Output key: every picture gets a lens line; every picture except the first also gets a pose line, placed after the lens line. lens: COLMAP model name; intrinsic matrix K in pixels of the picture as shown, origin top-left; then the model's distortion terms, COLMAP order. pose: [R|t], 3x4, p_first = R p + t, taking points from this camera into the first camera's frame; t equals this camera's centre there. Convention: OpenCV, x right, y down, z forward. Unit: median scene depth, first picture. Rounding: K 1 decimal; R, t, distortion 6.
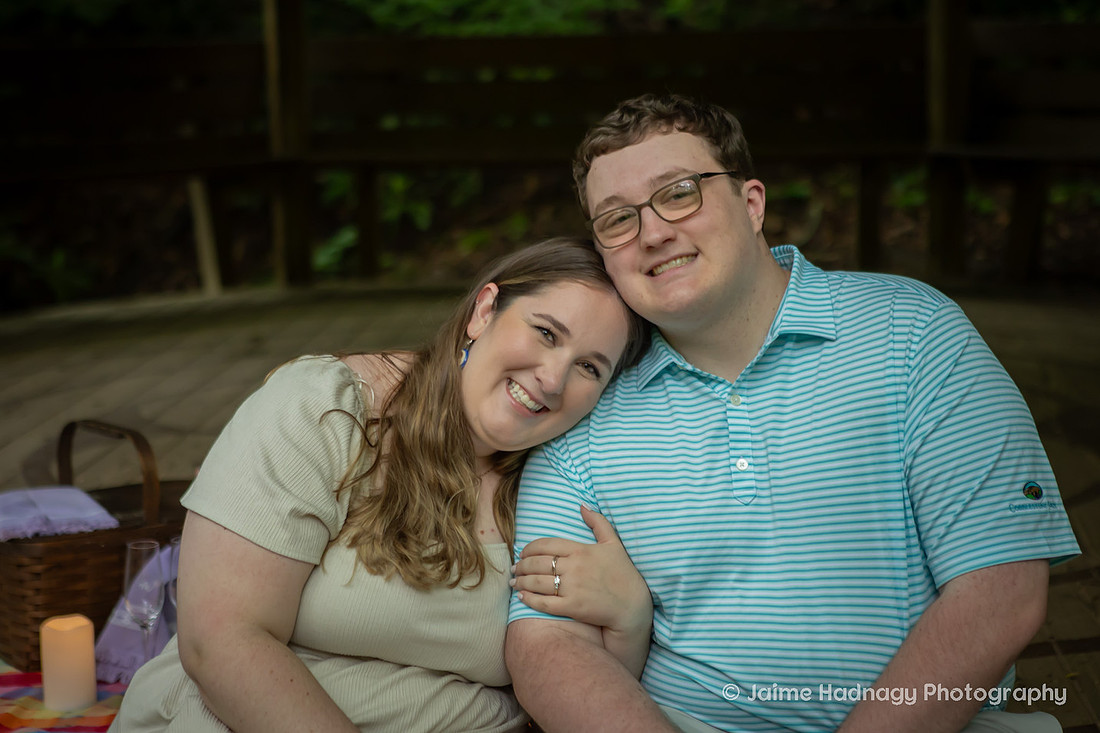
lens RADIAL K [[2132.9, 0, 546.3], [0, 2132.9, 364.0], [0, 0, 1]] dist [0.237149, 0.000000]
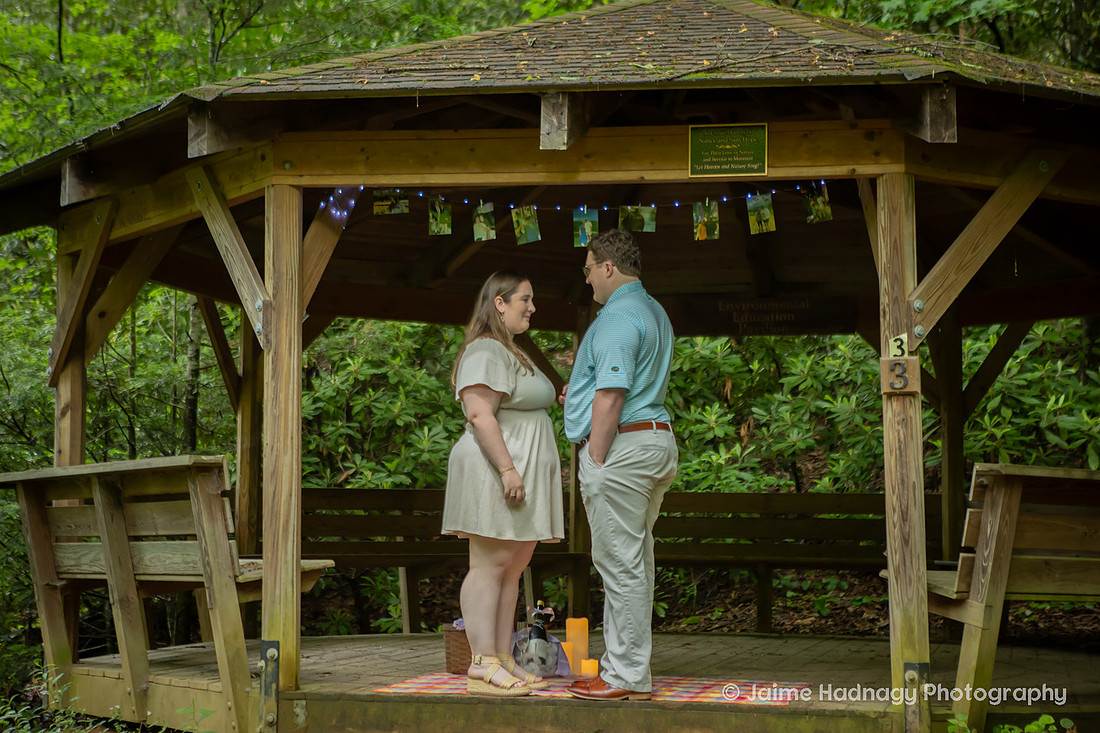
lens RADIAL K [[2102.8, 0, 558.1], [0, 2102.8, 347.3], [0, 0, 1]] dist [0.220448, 0.000000]
pose [[0.989352, 0.018157, -0.144404, 0.114352], [-0.053178, 0.968684, -0.242536, 0.162557], [0.135478, 0.247633, 0.959335, -0.731546]]
